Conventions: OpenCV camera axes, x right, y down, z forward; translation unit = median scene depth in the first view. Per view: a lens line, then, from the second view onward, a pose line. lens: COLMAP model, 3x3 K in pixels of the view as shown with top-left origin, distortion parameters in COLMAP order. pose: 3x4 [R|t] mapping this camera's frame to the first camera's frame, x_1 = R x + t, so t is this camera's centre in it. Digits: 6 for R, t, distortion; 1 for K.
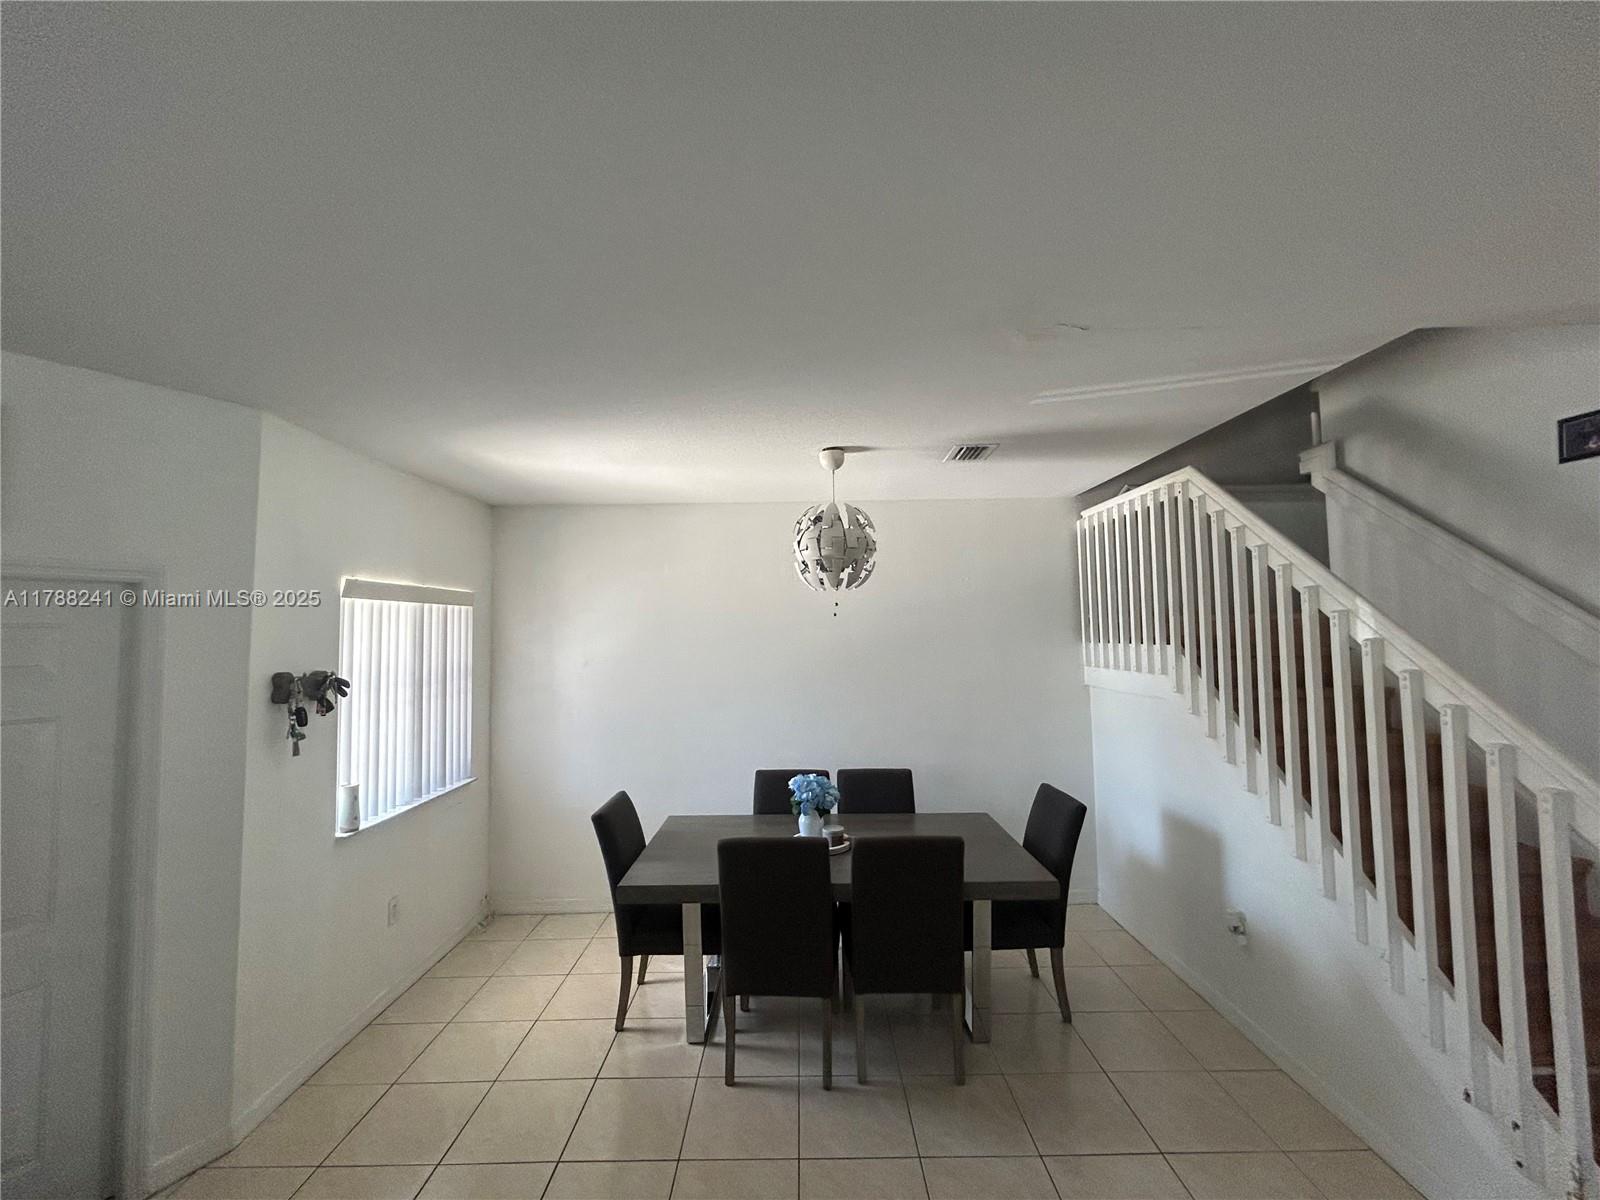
lens RADIAL K [[633.7, 0, 800.0], [0, 633.7, 600.0], [0, 0, 1]] dist [0.000918, 0.000063]
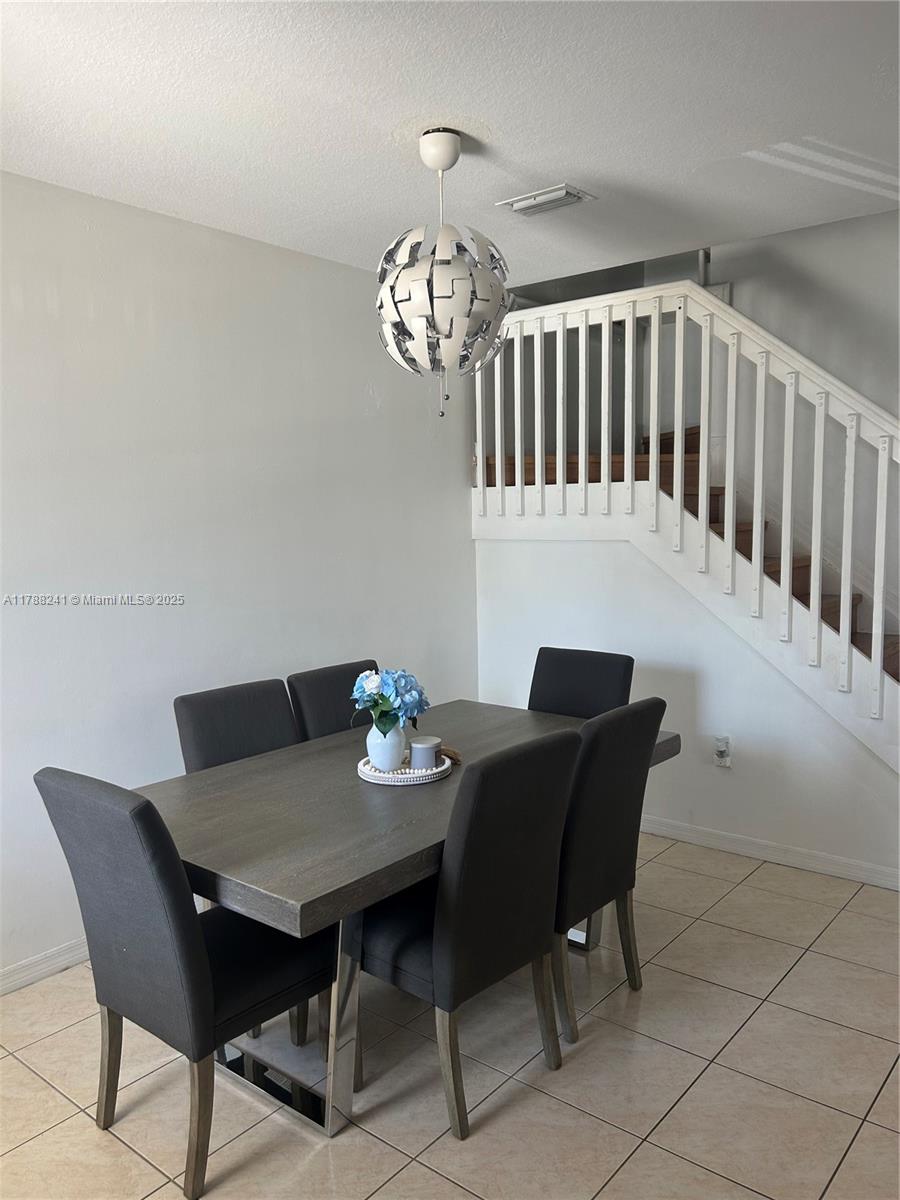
lens RADIAL K [[907.0, 0, 450.0], [0, 907.0, 600.0], [0, 0, 1]] dist [0.092394, 0.002350]
pose [[0.638411, -0.074457, 0.766086, -0.688177], [-0.033808, 0.991637, 0.124552, 0.096049], [-0.768953, -0.105415, 0.630554, 0.404537]]
